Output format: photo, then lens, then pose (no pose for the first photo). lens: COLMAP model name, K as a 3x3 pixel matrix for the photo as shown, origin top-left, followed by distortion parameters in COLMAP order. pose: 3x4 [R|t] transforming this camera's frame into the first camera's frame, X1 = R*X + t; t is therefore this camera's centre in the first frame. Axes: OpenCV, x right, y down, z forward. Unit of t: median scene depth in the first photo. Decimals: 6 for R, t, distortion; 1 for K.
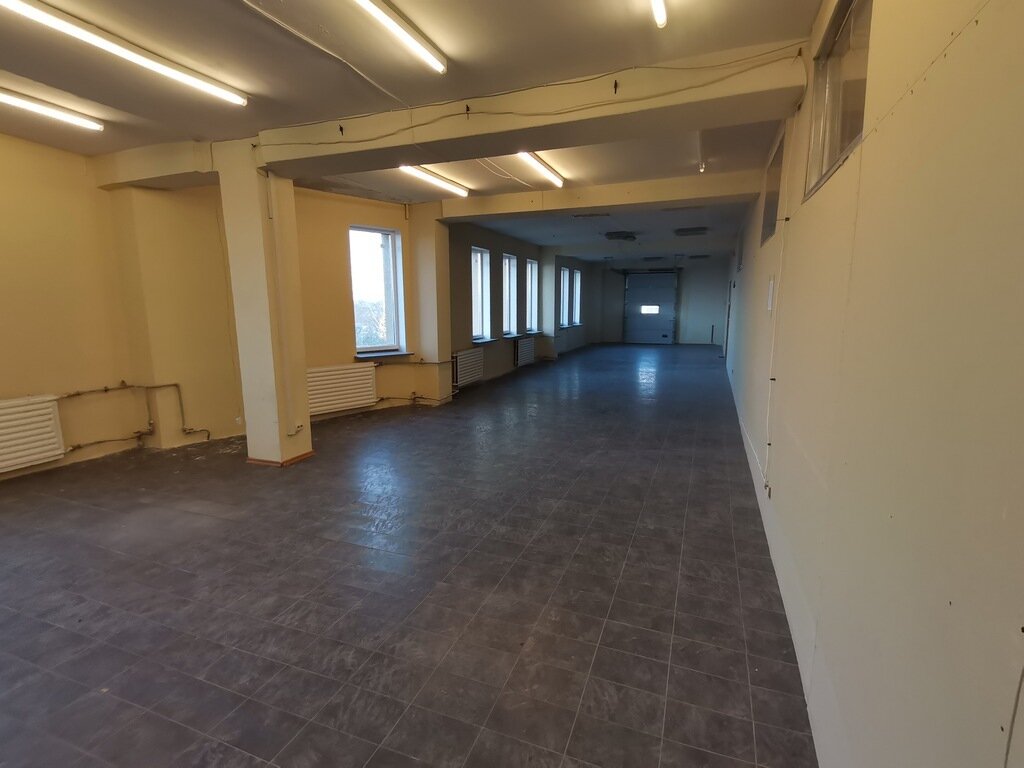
lens RADIAL K [[502.8, 0, 515.2], [0, 502.8, 380.7], [0, 0, 1]] dist [0.017248, 0.000129]
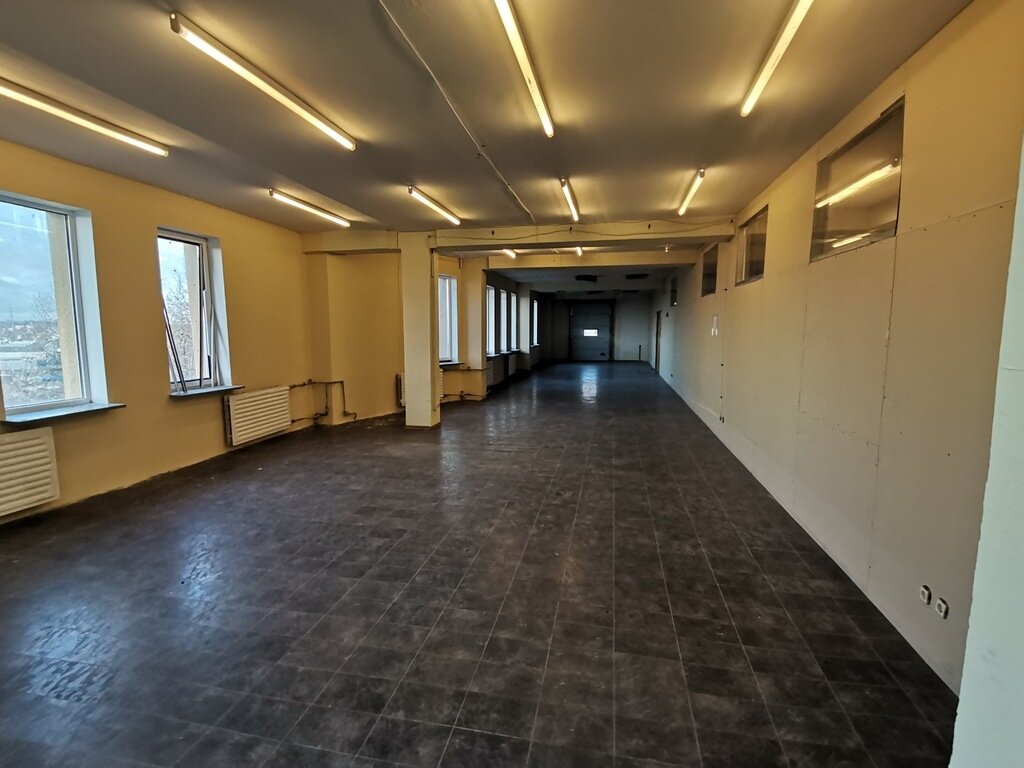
lens RADIAL K [[502.8, 0, 511.3], [0, 502.8, 387.2], [0, 0, 1]] dist [0.017248, 0.000129]
pose [[0.985420, -0.014848, 0.169493, -0.324292], [0.020250, 0.999339, -0.030188, 0.060687], [-0.168933, 0.033180, 0.985069, -0.418831]]
